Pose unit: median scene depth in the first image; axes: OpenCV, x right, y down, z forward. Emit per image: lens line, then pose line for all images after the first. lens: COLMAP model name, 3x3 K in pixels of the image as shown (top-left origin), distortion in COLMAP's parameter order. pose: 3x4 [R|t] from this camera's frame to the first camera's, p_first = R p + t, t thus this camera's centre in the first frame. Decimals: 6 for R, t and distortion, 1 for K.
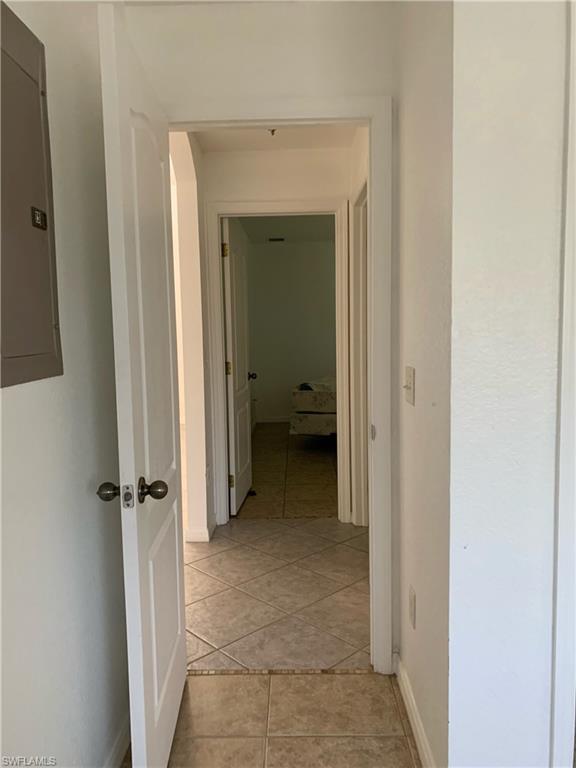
lens RADIAL K [[593.7, 0, 288.0], [0, 593.7, 384.0], [0, 0, 1]] dist [0.022702, -0.004878]
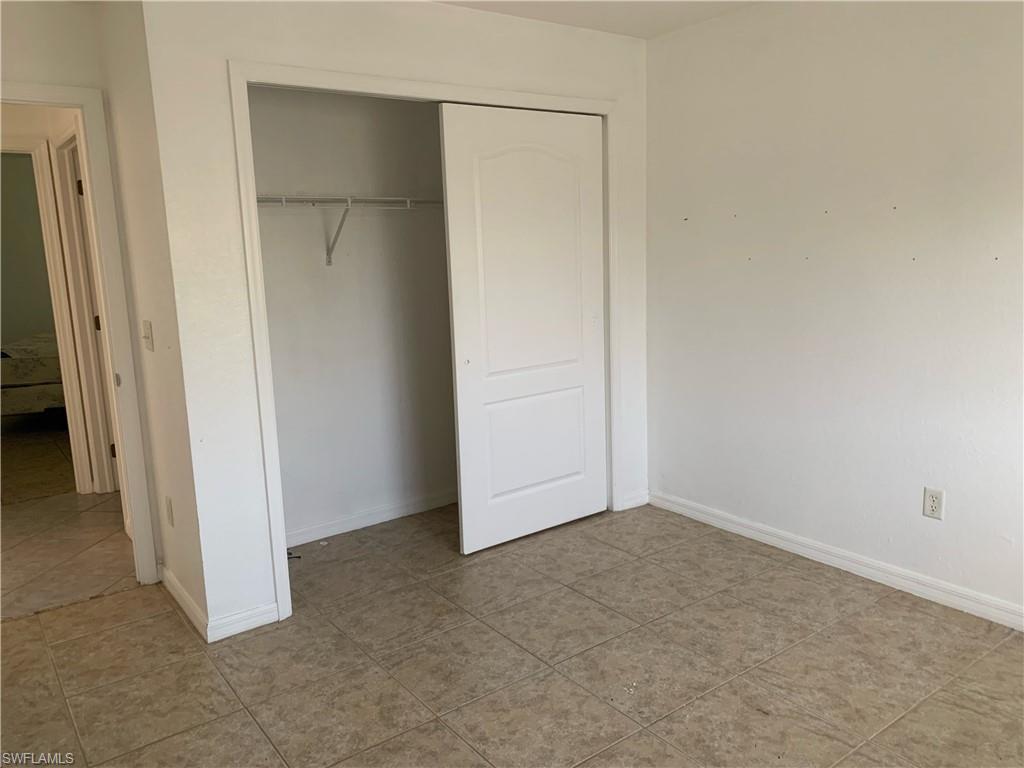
lens RADIAL K [[791.6, 0, 512.0], [0, 791.6, 384.0], [0, 0, 1]] dist [0.022702, -0.004878]
pose [[0.800073, -0.110949, 0.589554, -0.147062], [0.074904, 0.993534, 0.085324, 0.015062], [-0.595208, -0.024105, 0.803210, -0.654863]]
